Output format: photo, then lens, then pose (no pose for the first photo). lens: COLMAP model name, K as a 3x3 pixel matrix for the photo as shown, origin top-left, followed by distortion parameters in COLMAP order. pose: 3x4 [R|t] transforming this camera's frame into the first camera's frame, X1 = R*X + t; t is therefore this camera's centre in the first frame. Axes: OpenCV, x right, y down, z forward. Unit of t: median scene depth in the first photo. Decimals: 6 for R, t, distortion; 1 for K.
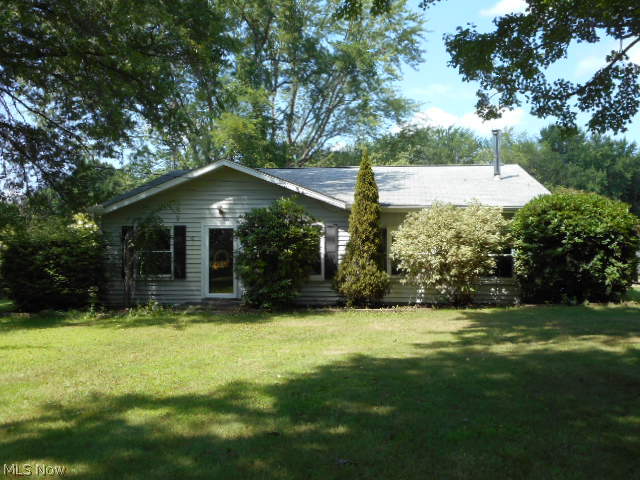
lens RADIAL K [[724.4, 0, 319.1], [0, 724.4, 239.4], [0, 0, 1]] dist [0.019506, 0.000000]
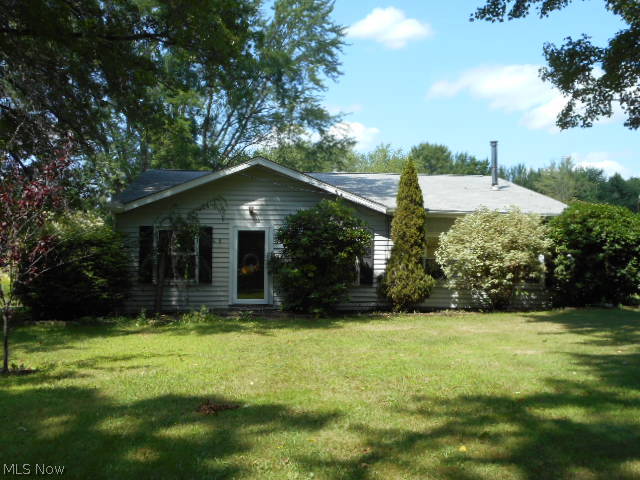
lens RADIAL K [[724.4, 0, 319.9], [0, 724.4, 241.1], [0, 0, 1]] dist [0.019506, 0.000000]
pose [[0.971891, 0.015688, 0.234907, -0.284402], [-0.012095, 0.999787, -0.016729, 0.014182], [-0.235120, 0.013417, 0.971874, 0.058815]]
